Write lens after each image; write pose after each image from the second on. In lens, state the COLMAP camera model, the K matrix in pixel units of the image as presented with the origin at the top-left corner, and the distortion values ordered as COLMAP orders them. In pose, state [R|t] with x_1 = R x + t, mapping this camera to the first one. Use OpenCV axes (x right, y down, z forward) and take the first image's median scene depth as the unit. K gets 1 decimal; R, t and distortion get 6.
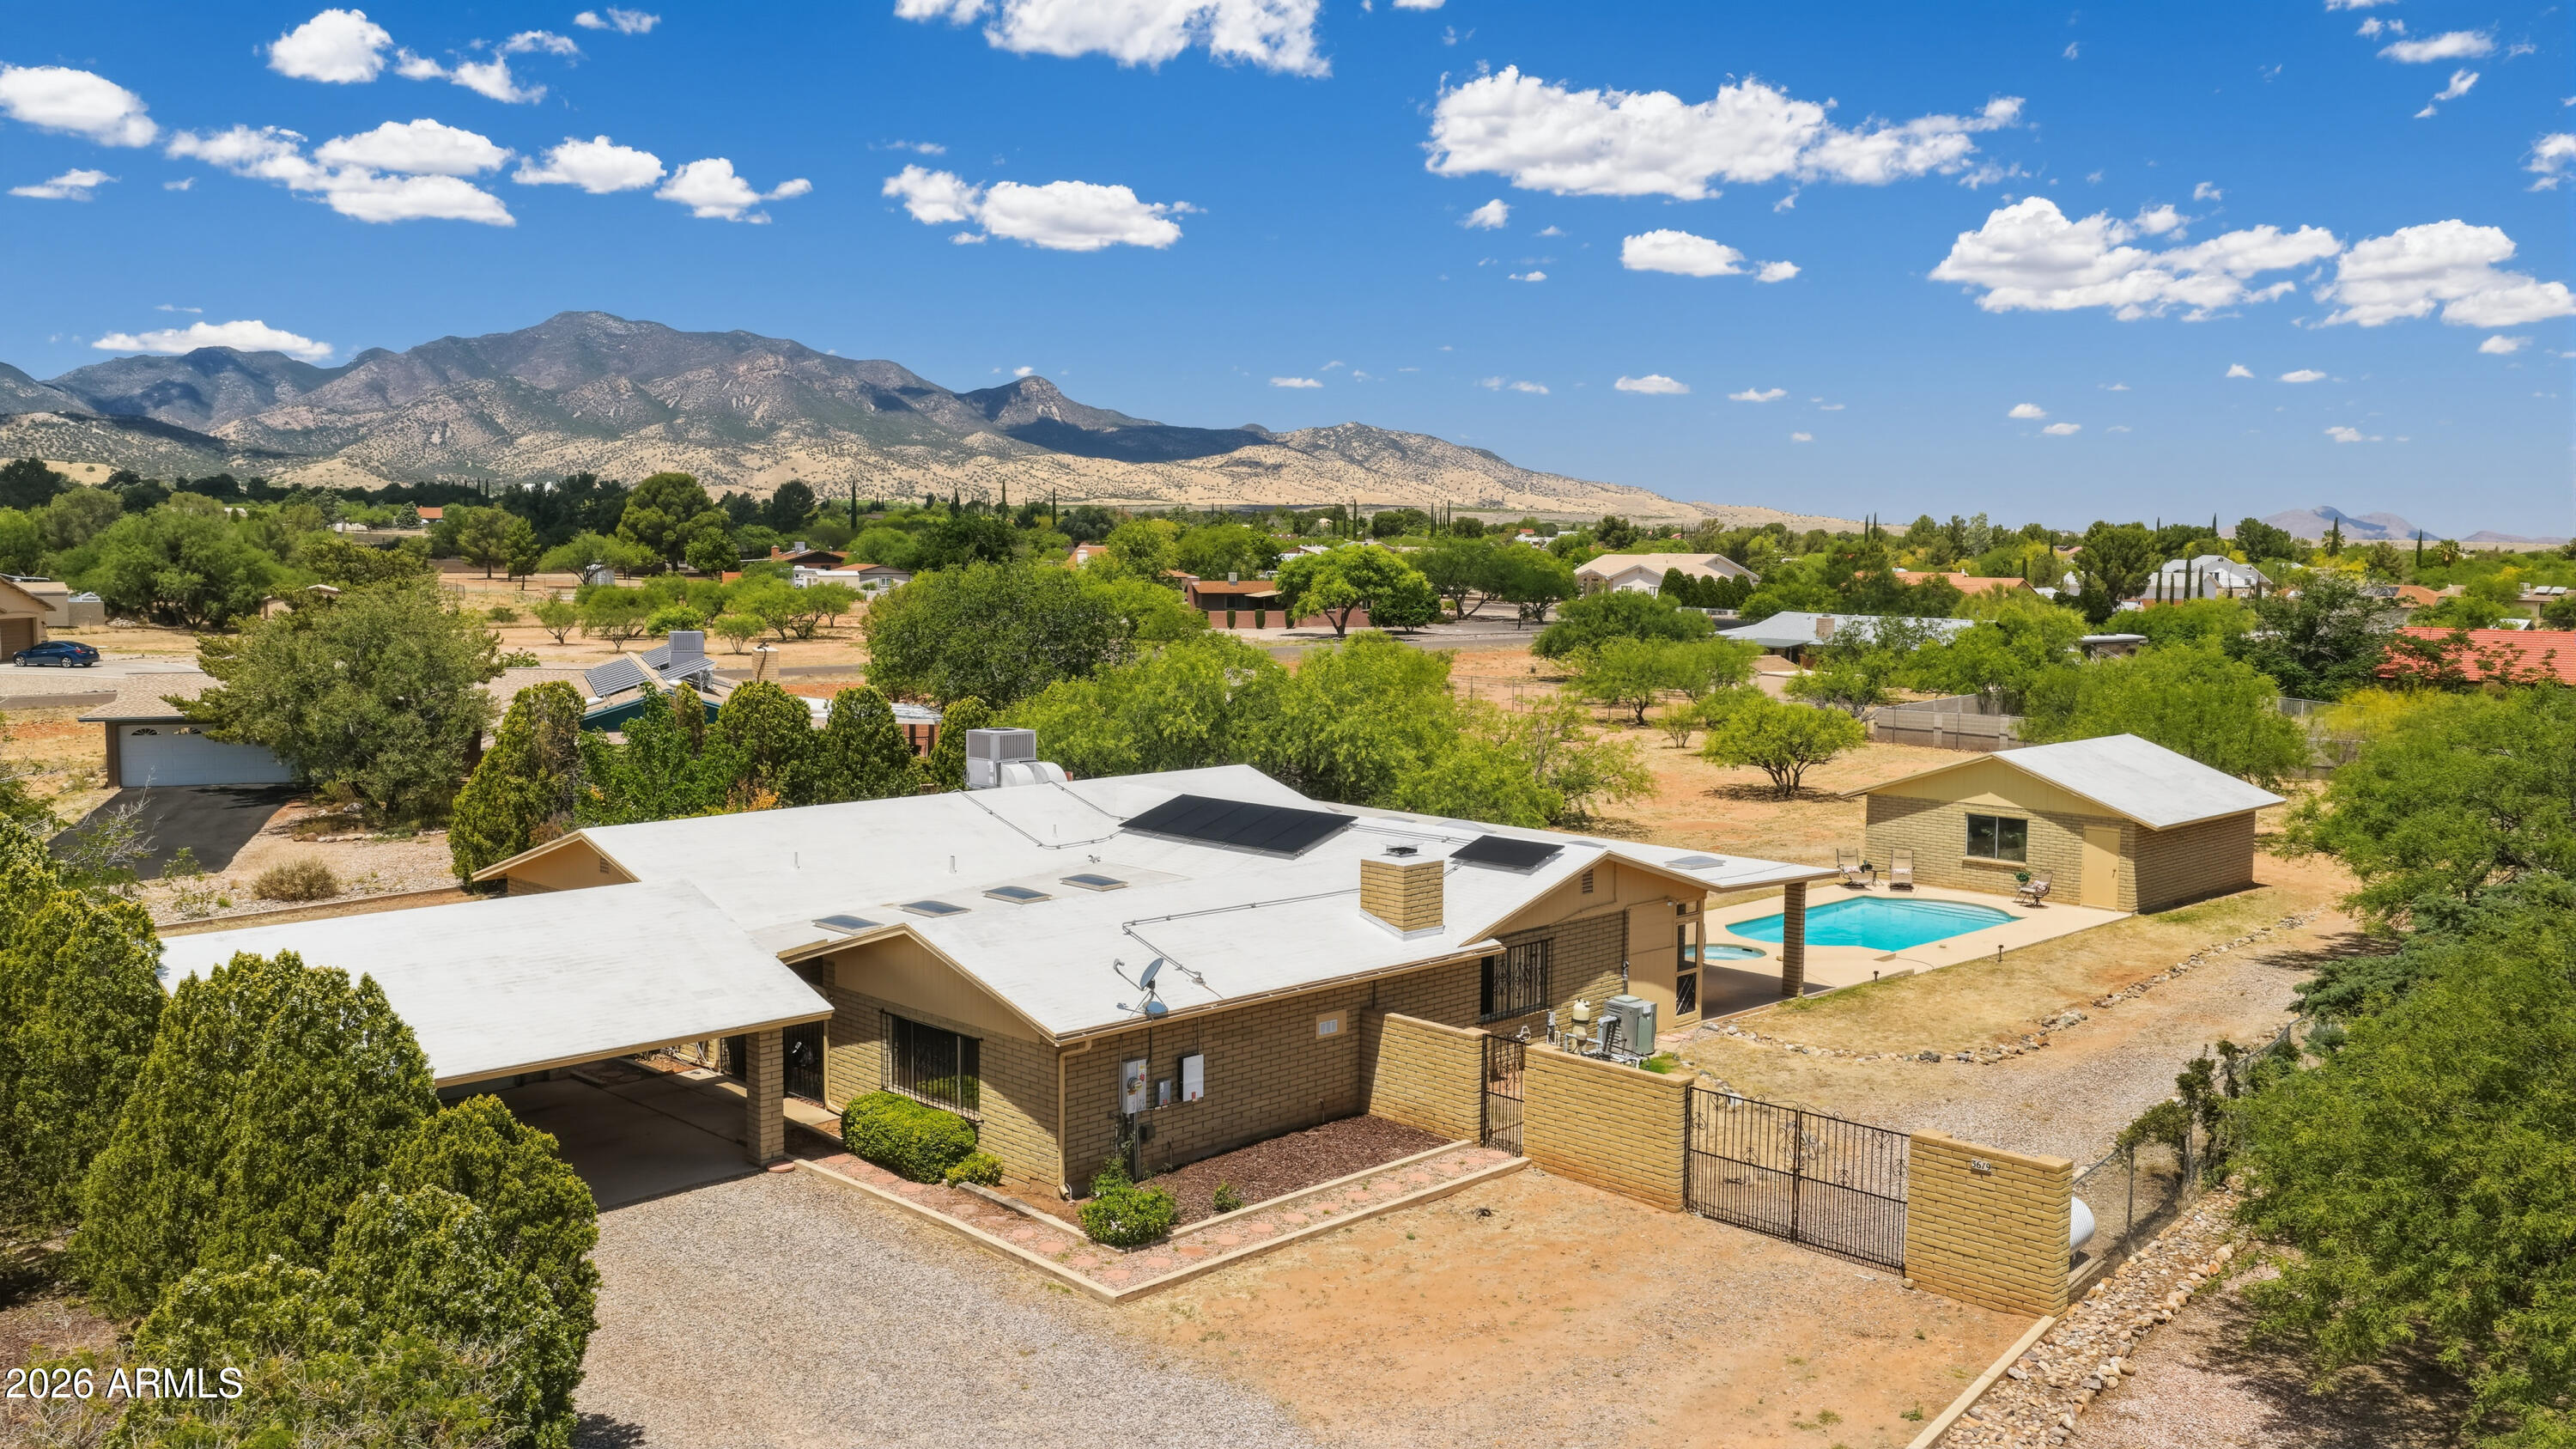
lens RADIAL K [[2161.0, 0, 1290.8], [0, 2161.0, 727.4], [0, 0, 1]] dist [-0.009921, 0.039087]
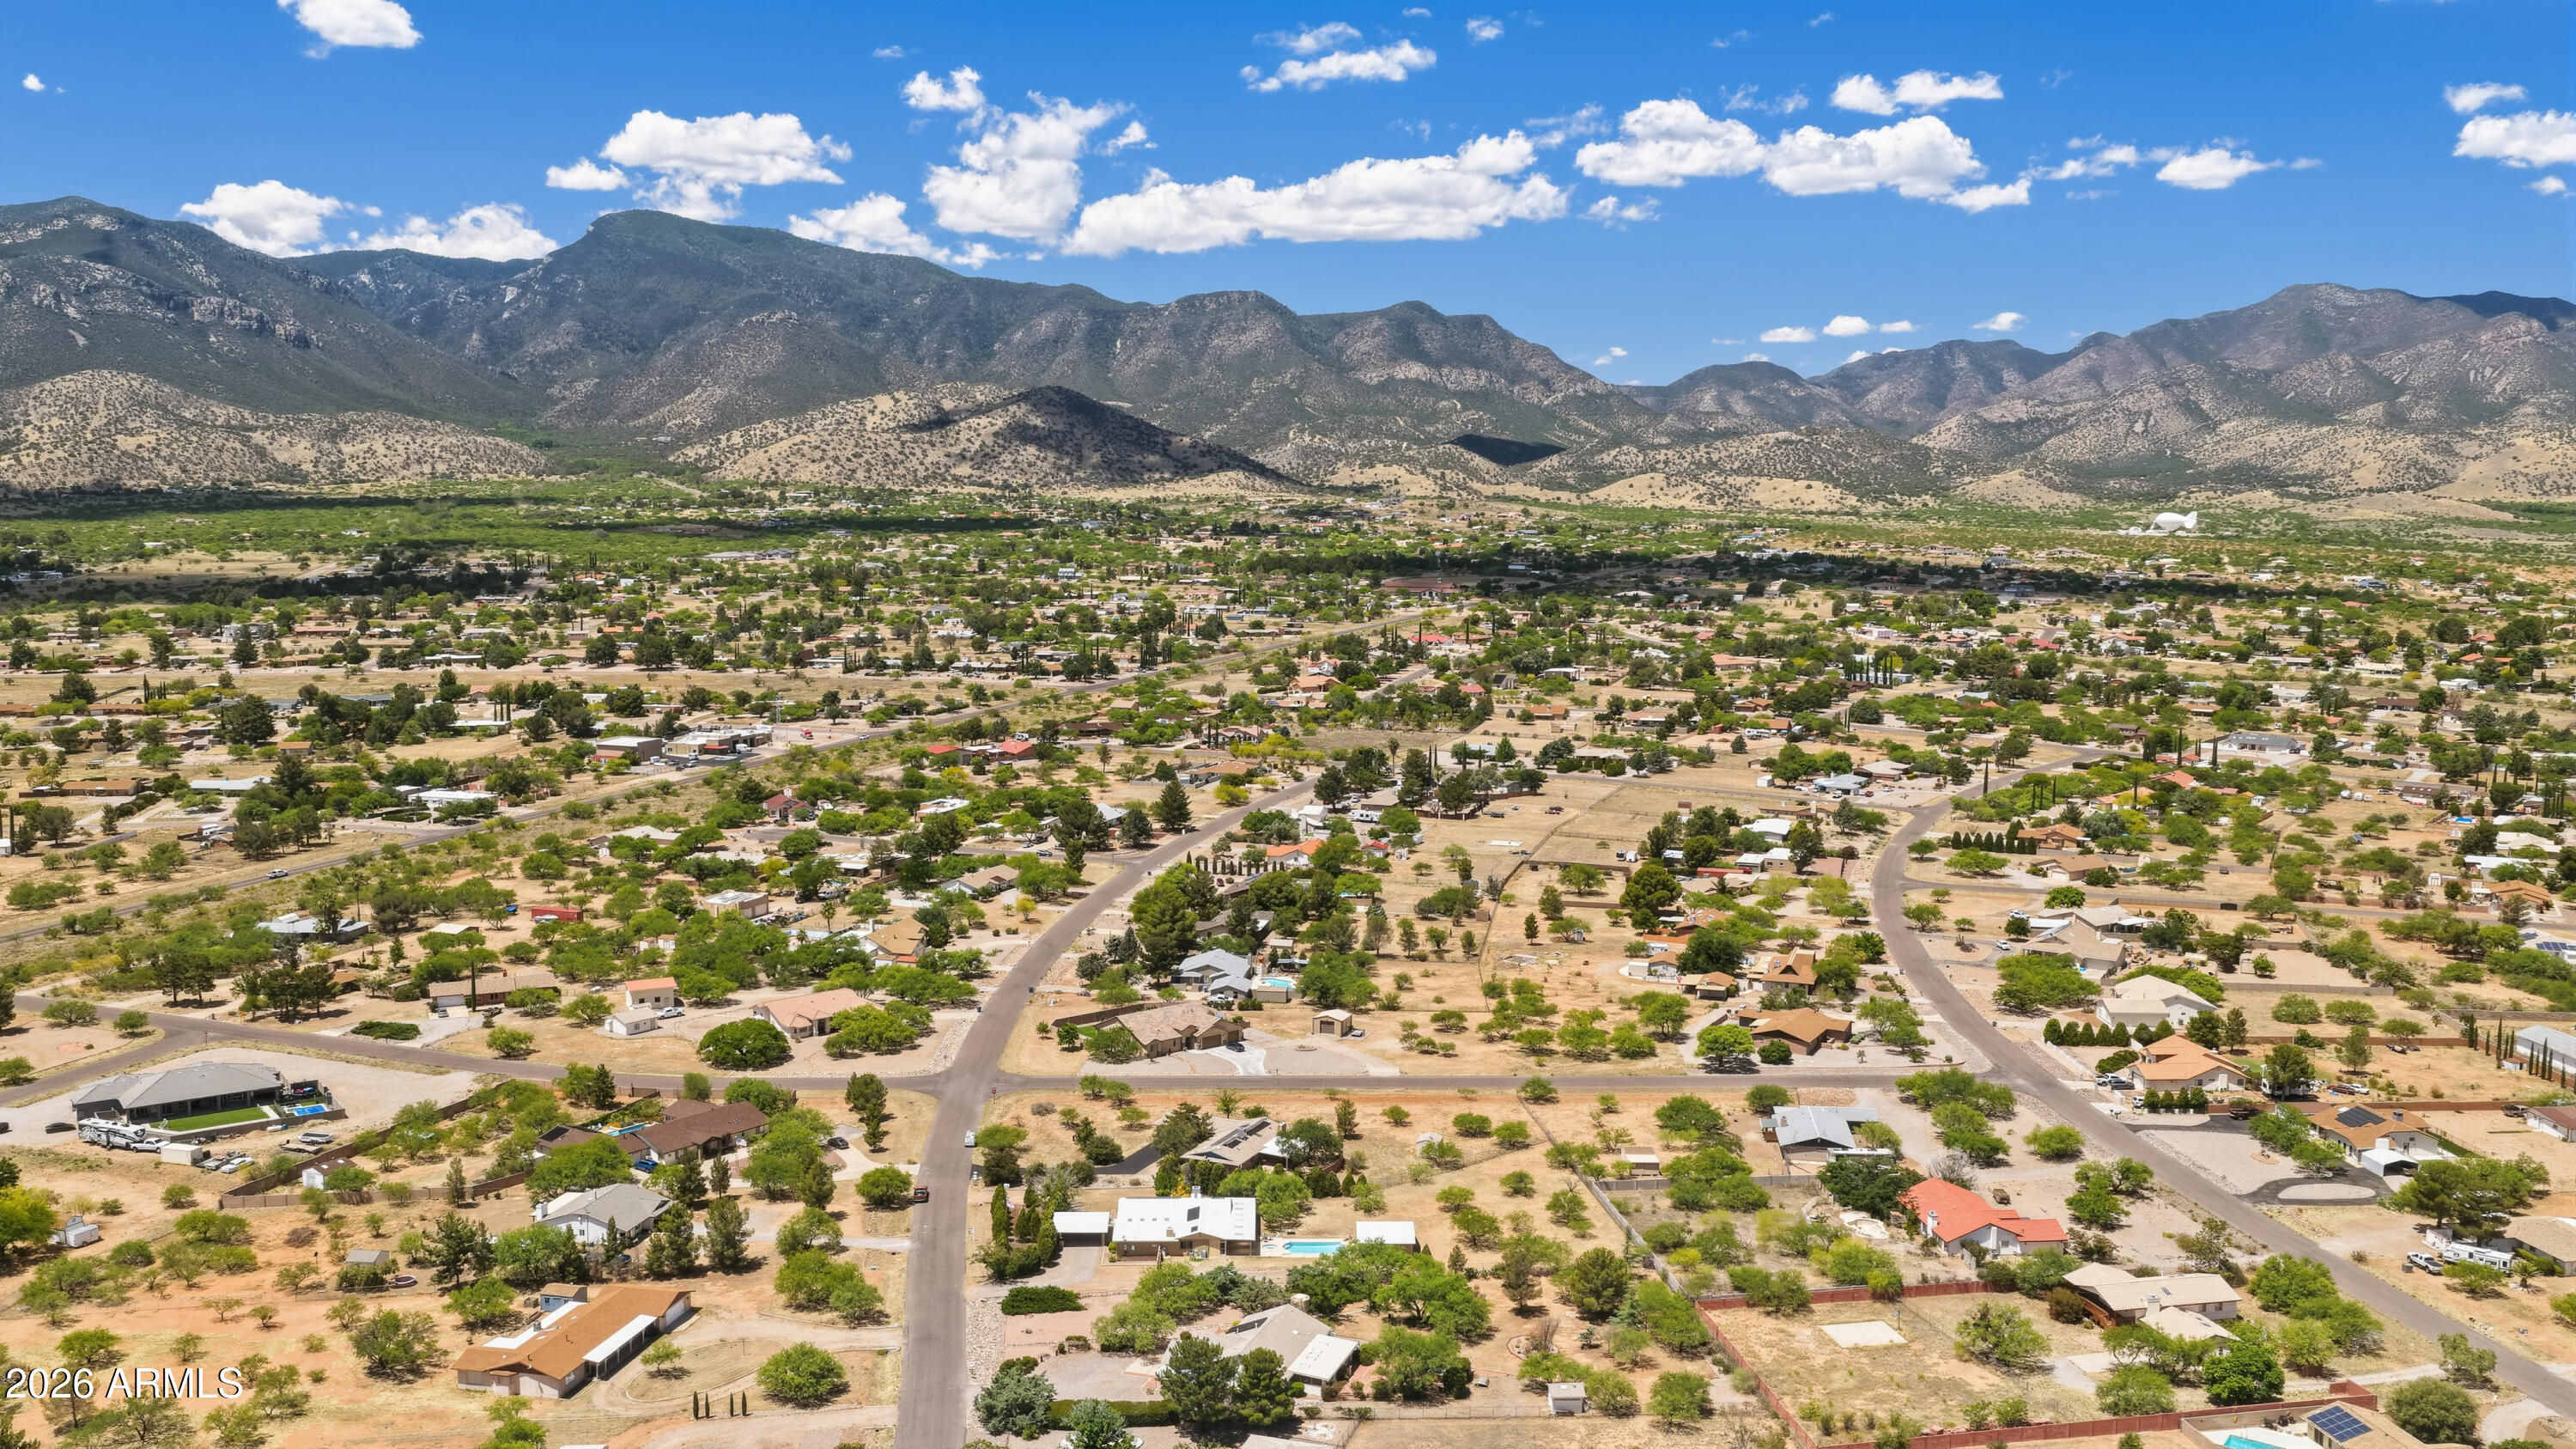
lens RADIAL K [[2161.0, 0, 1278.6], [0, 2161.0, 719.9], [0, 0, 1]] dist [-0.009921, 0.039087]
pose [[0.718837, 0.071752, -0.691466, 0.811769], [-0.060439, 0.997343, 0.040661, -0.307138], [0.692546, 0.012563, 0.721264, -0.647065]]
